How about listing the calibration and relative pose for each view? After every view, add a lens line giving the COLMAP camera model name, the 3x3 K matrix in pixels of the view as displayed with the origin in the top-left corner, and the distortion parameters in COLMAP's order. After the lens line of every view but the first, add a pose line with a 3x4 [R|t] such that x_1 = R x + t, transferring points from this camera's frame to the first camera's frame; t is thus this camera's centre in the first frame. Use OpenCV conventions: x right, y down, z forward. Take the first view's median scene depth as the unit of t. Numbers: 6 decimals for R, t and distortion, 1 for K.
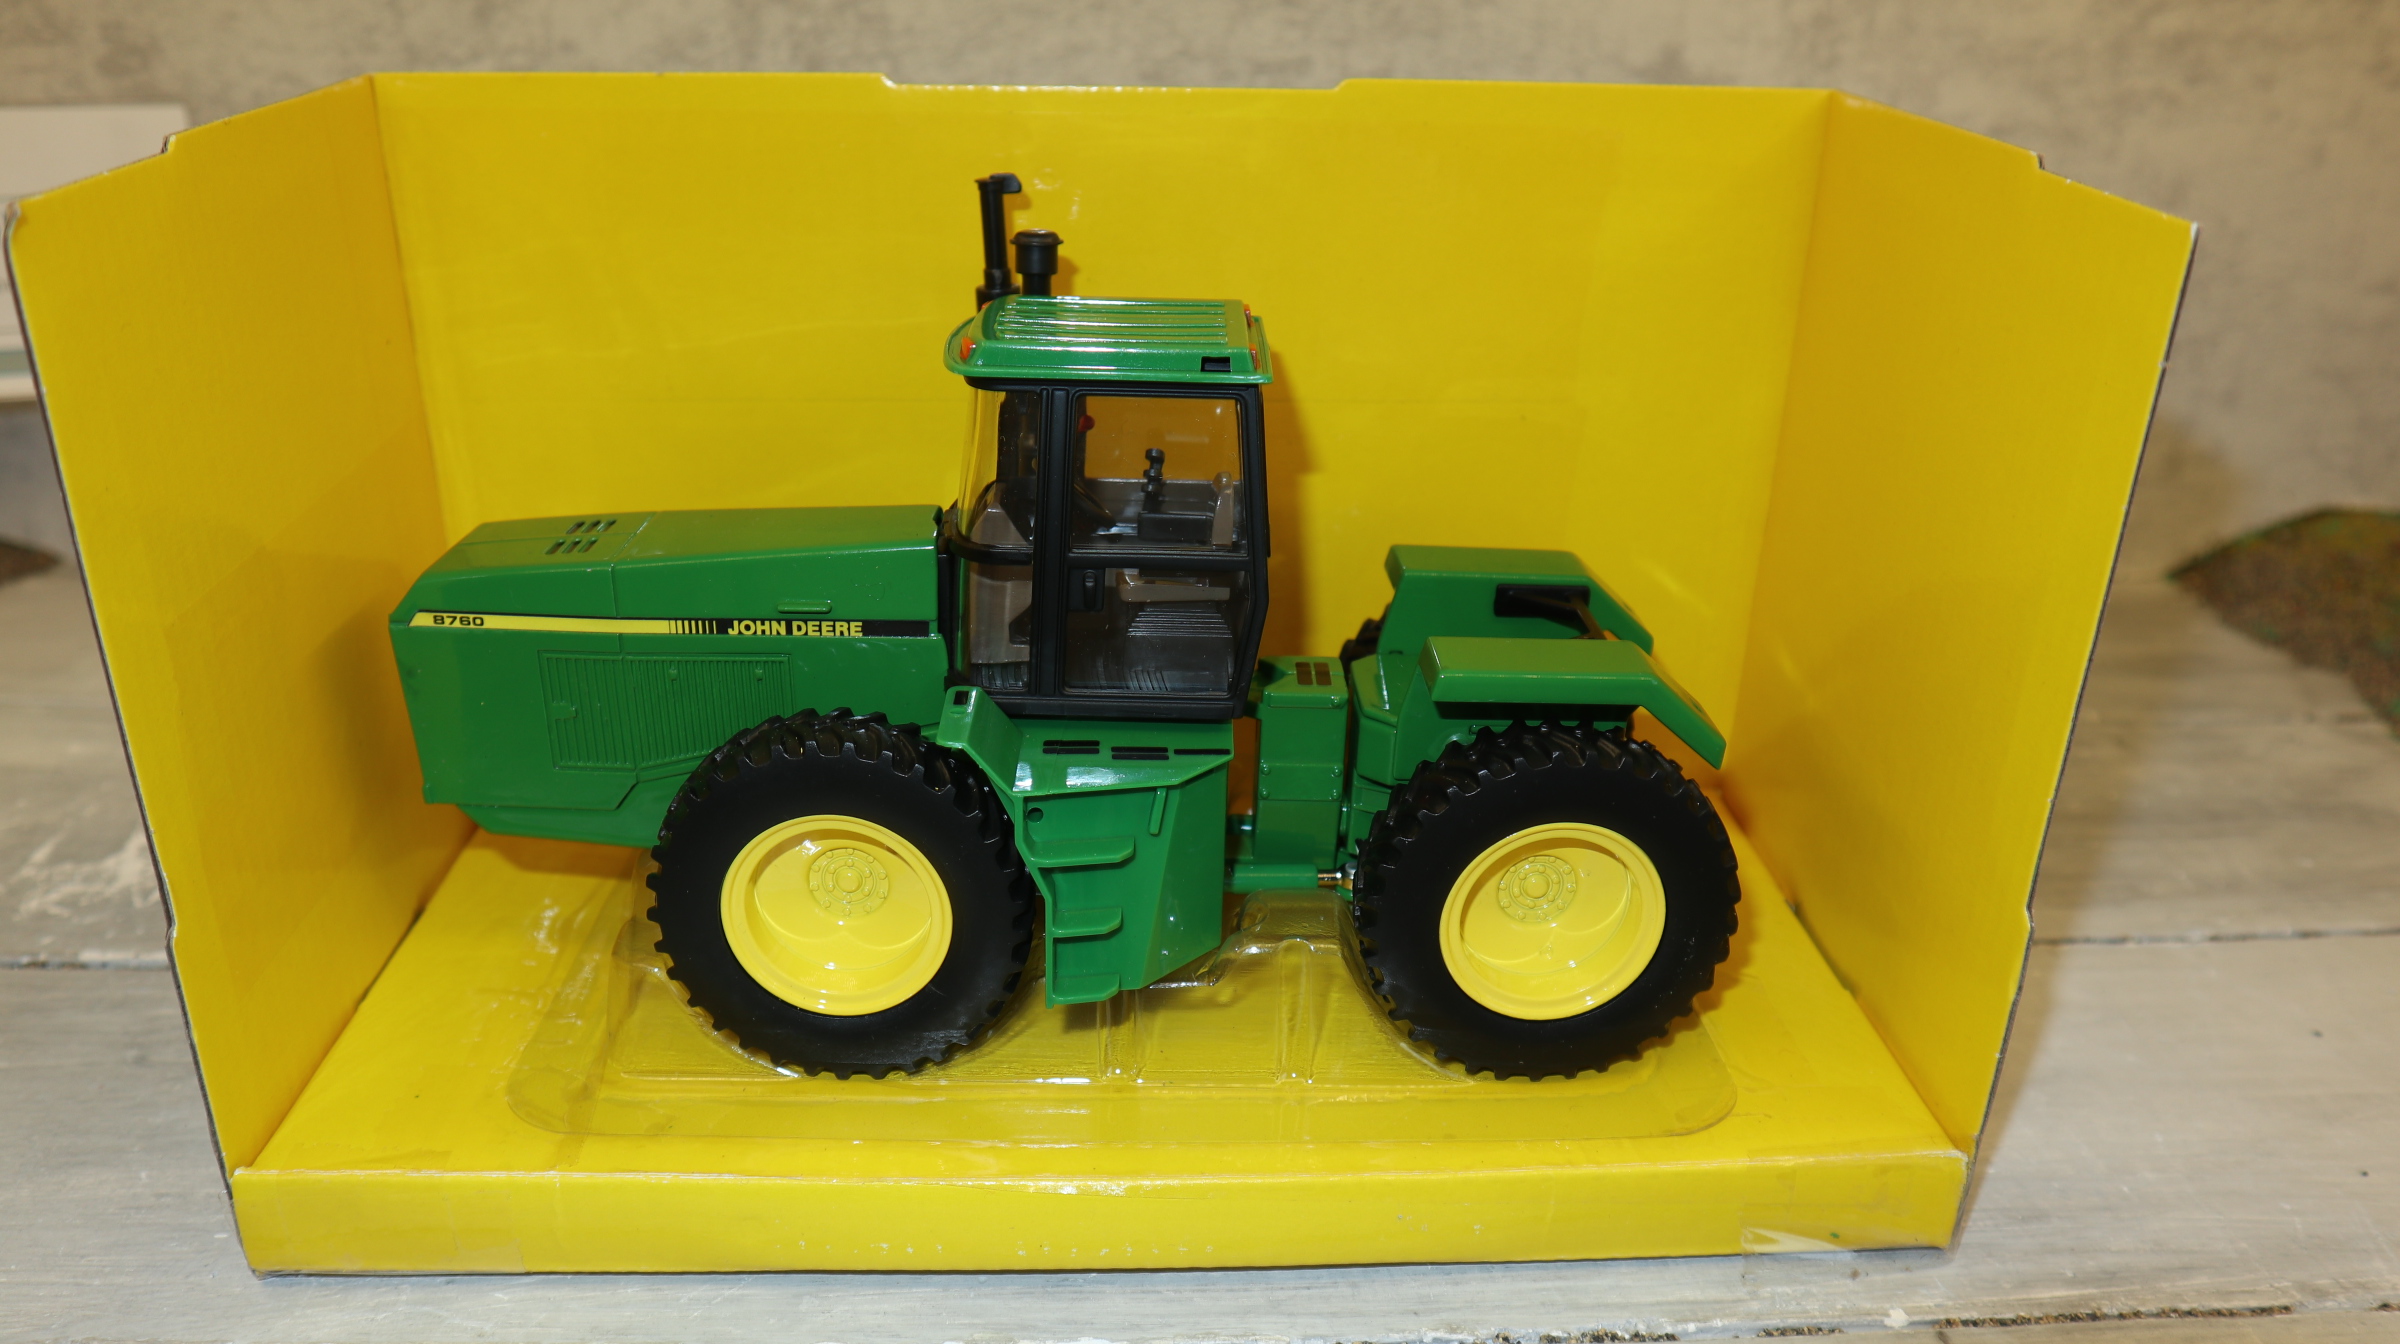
lens RADIAL K [[1794.9, 0, 1196.3], [0, 1794.9, 603.8], [0, 0, 1]] dist [-0.100048, 0.055565]
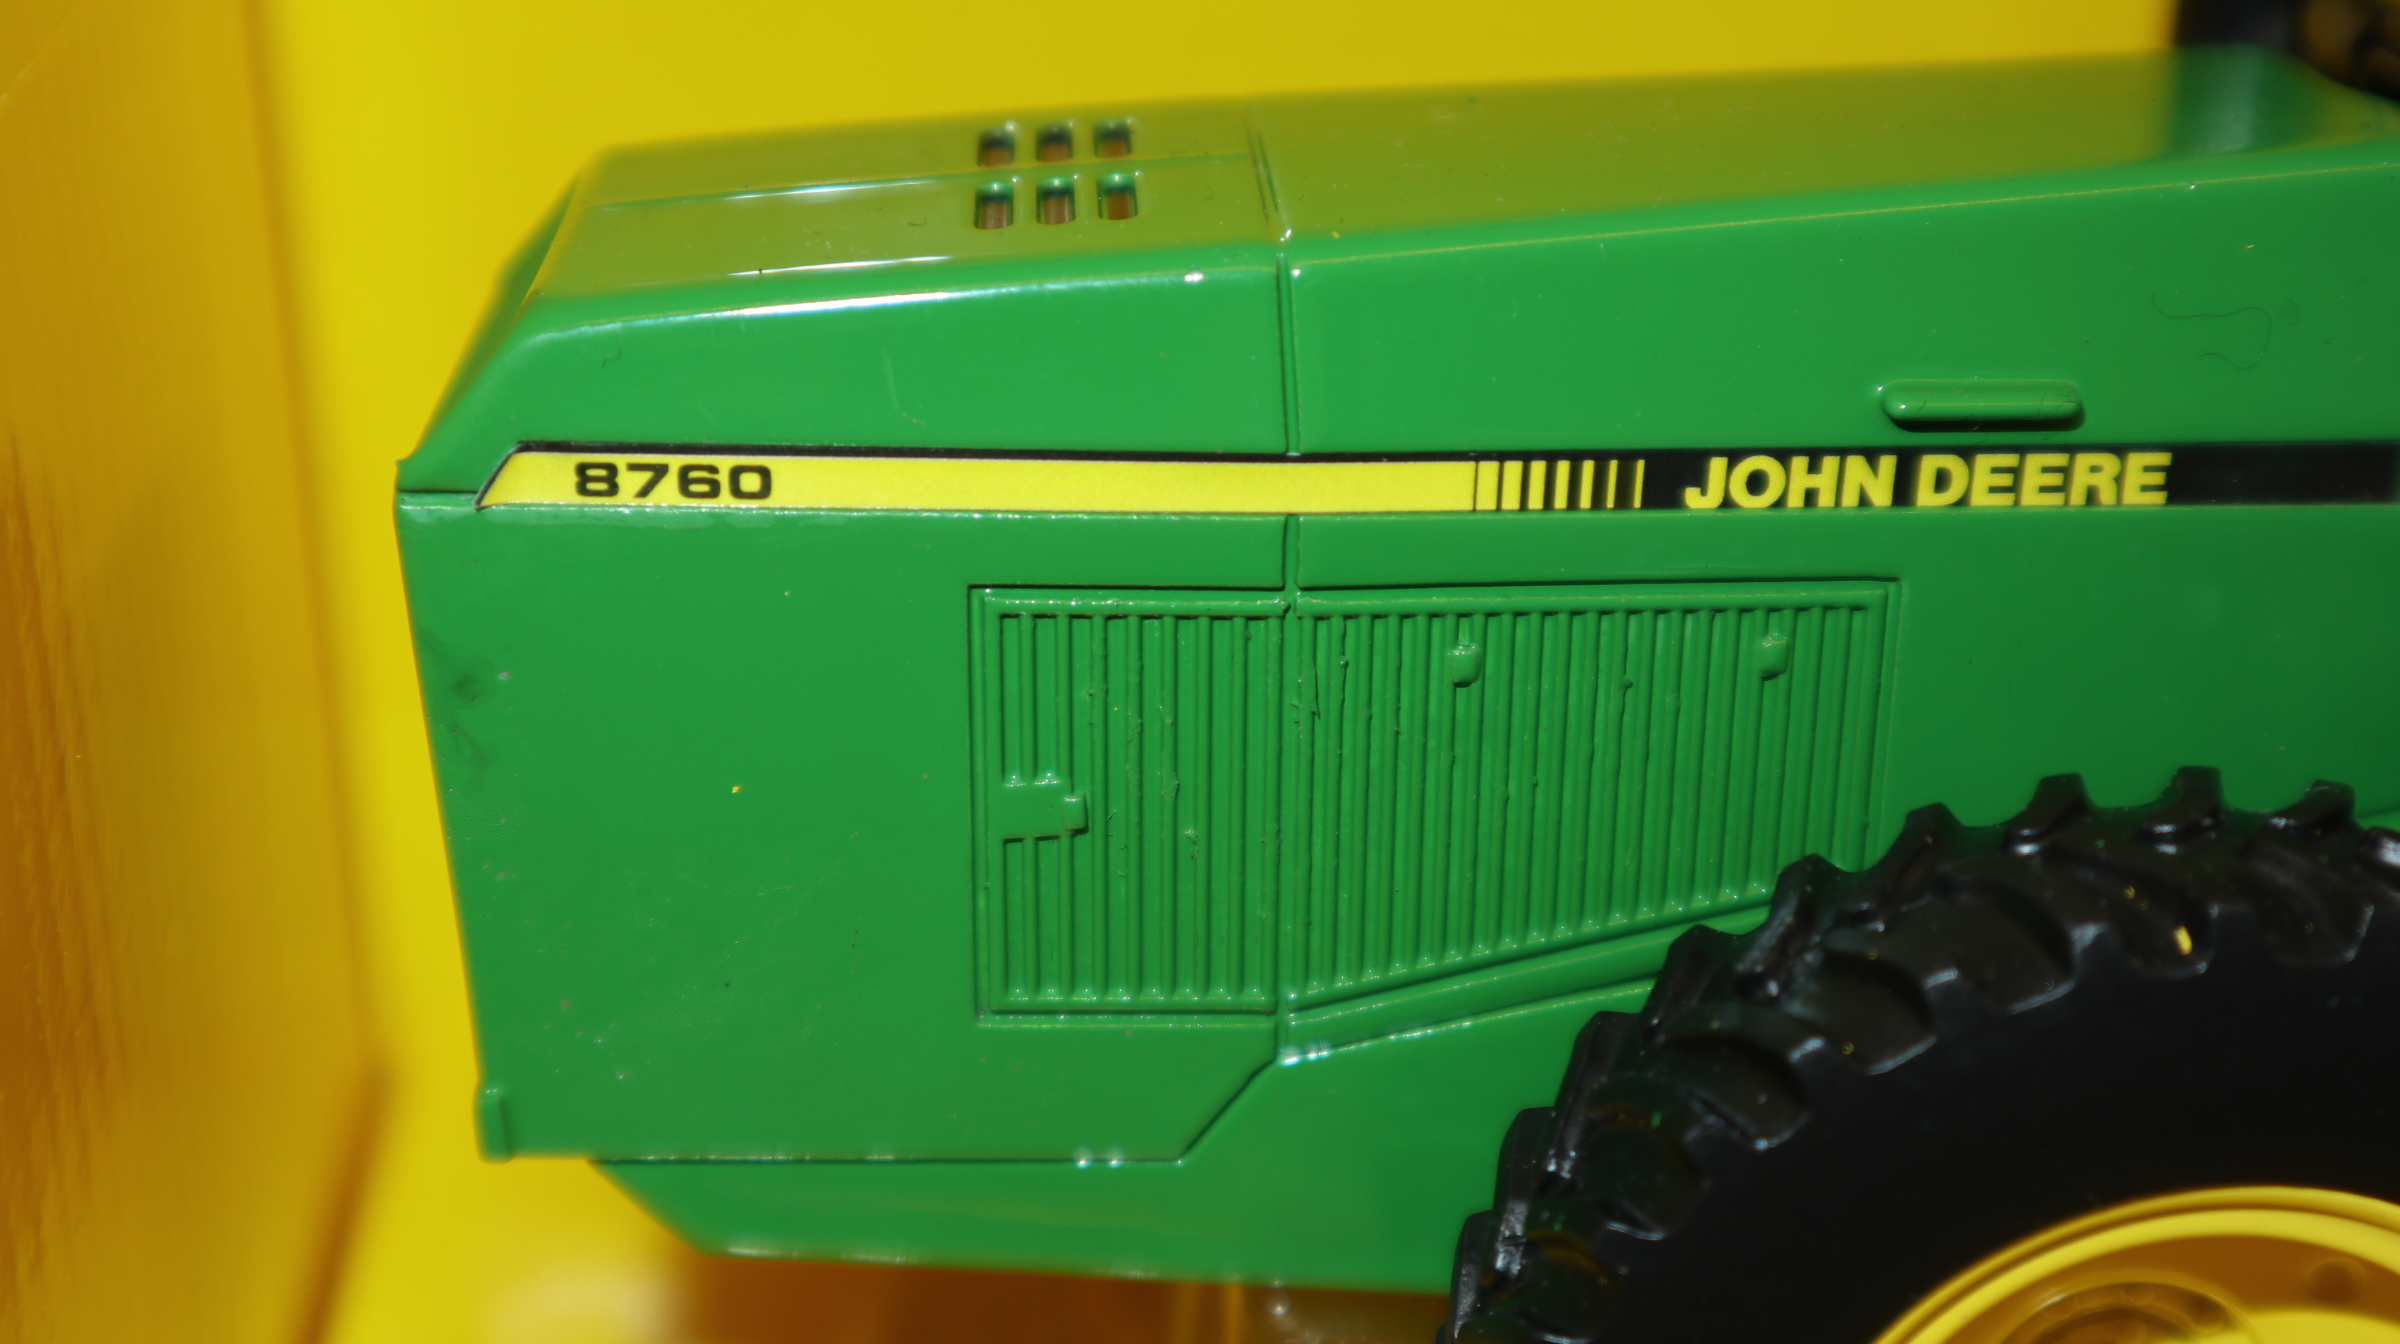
lens RADIAL K [[3409.8, 0, 1200.0], [0, 3409.8, 672.0], [0, 0, 1]] dist [0.032330, 0.059221]
pose [[0.999351, -0.025097, 0.025844, -0.350275], [0.024122, 0.999010, 0.037368, 0.020603], [-0.026756, -0.036720, 0.998967, 0.482576]]
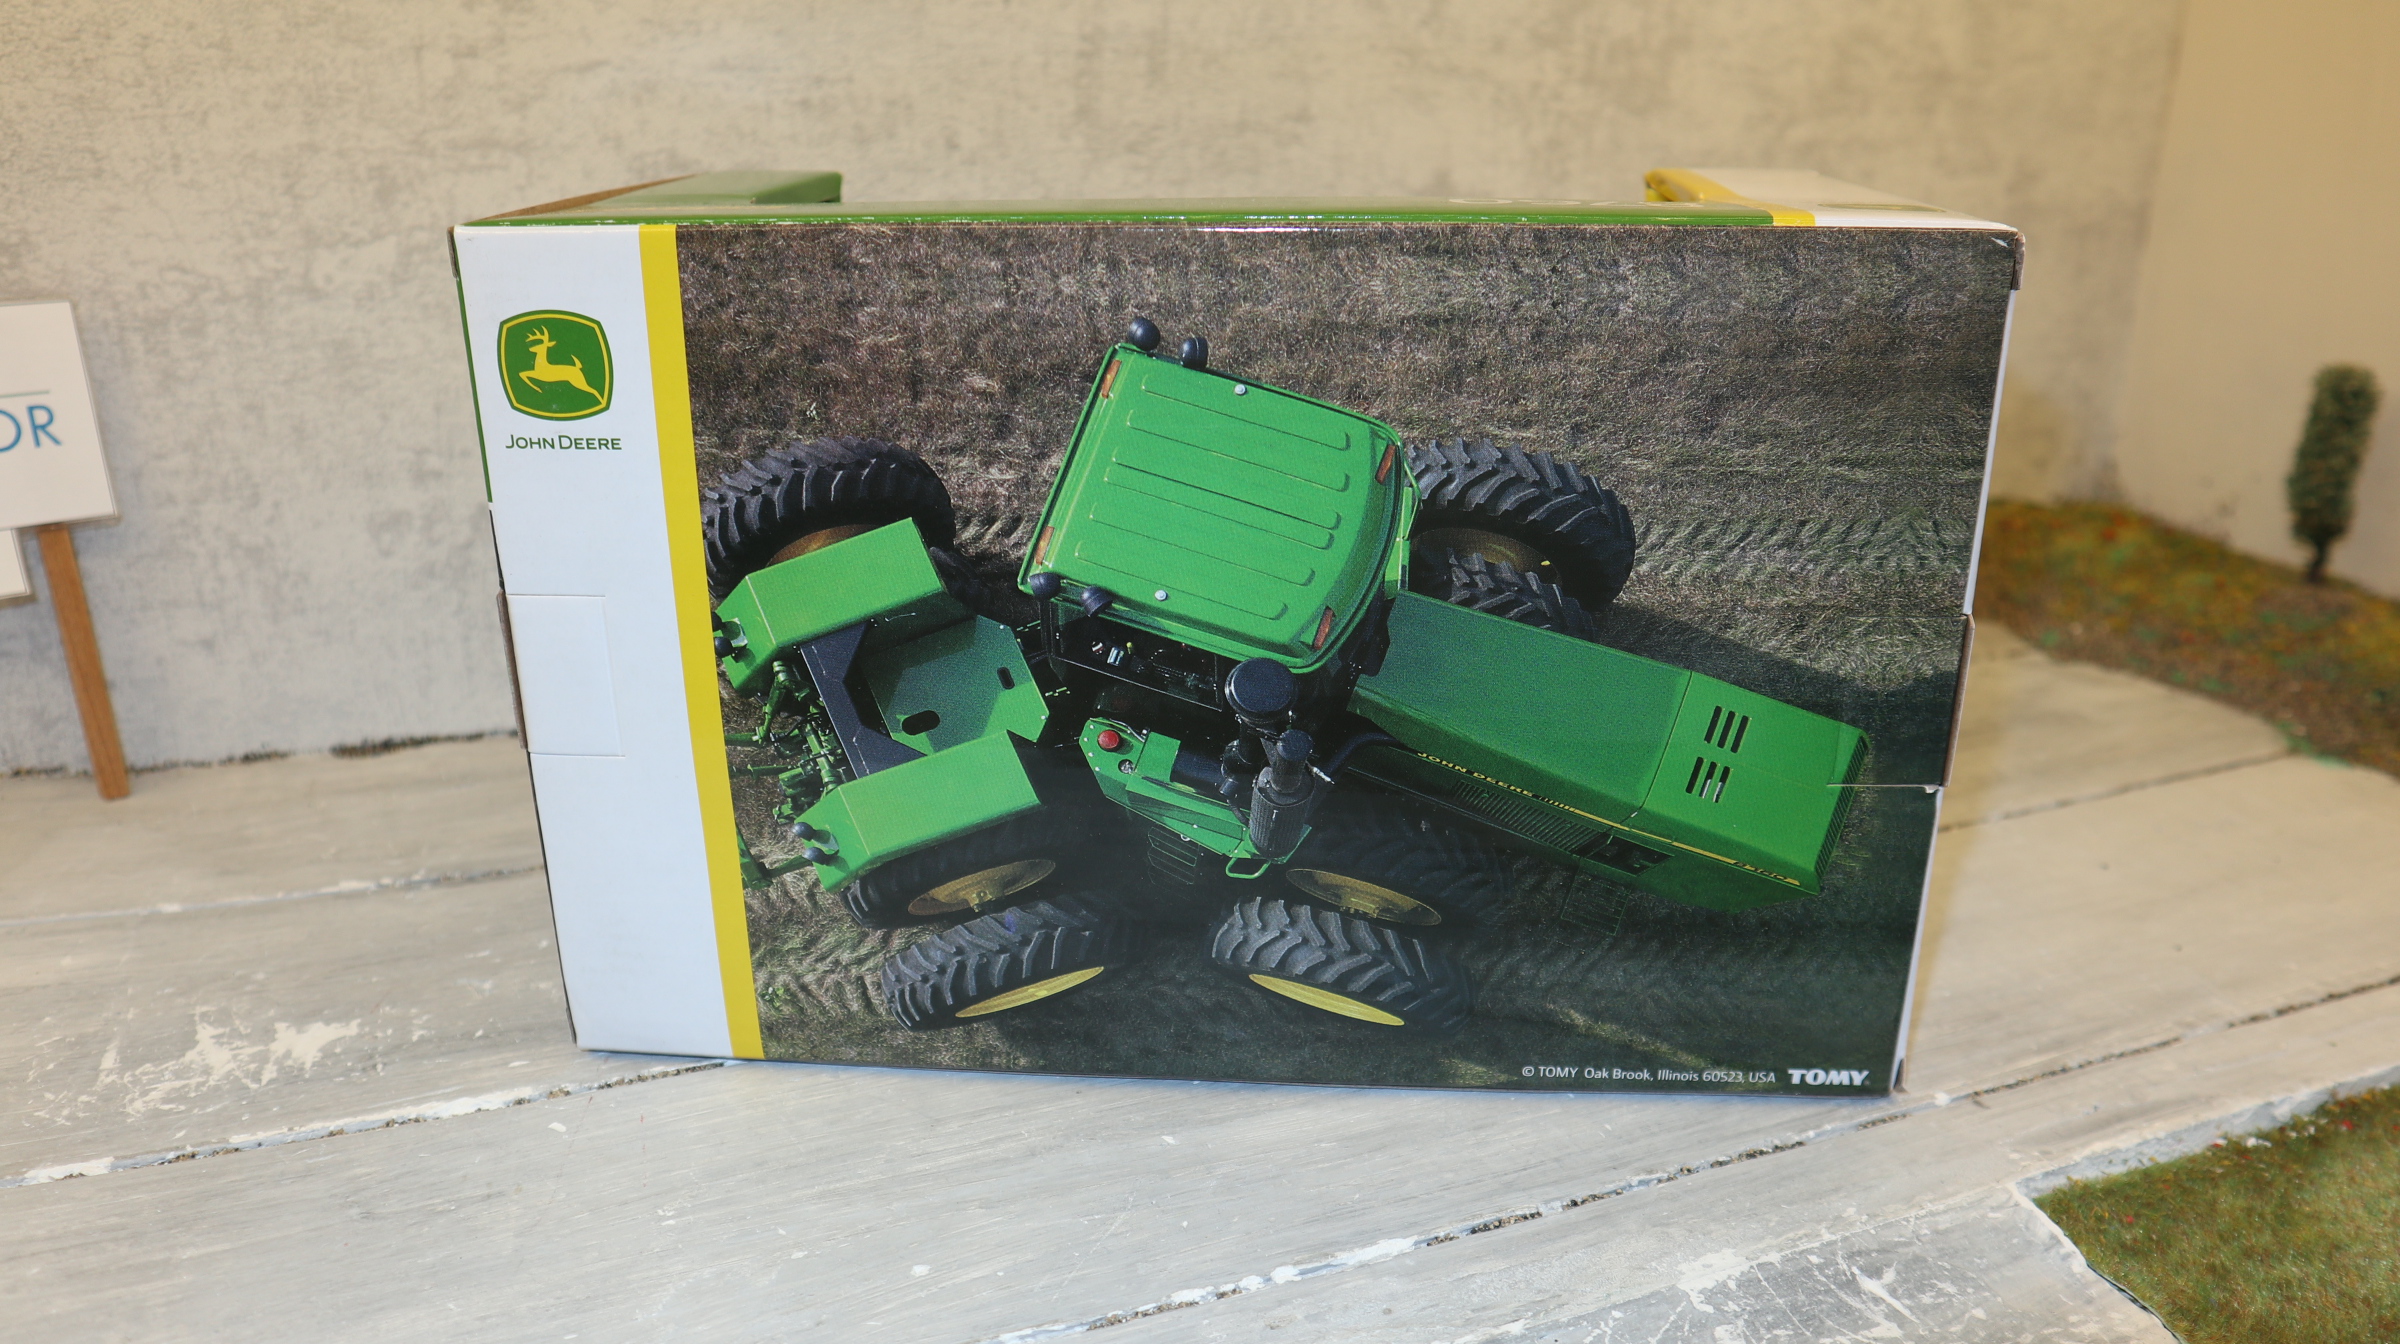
lens RADIAL K [[1794.9, 0, 1196.3], [0, 1794.9, 603.8], [0, 0, 1]] dist [-0.100048, 0.055565]
pose [[0.954186, -0.113415, 0.276886, -0.432540], [0.135182, 0.988955, -0.060771, 0.043203], [-0.266936, 0.095417, 0.958979, -0.143674]]
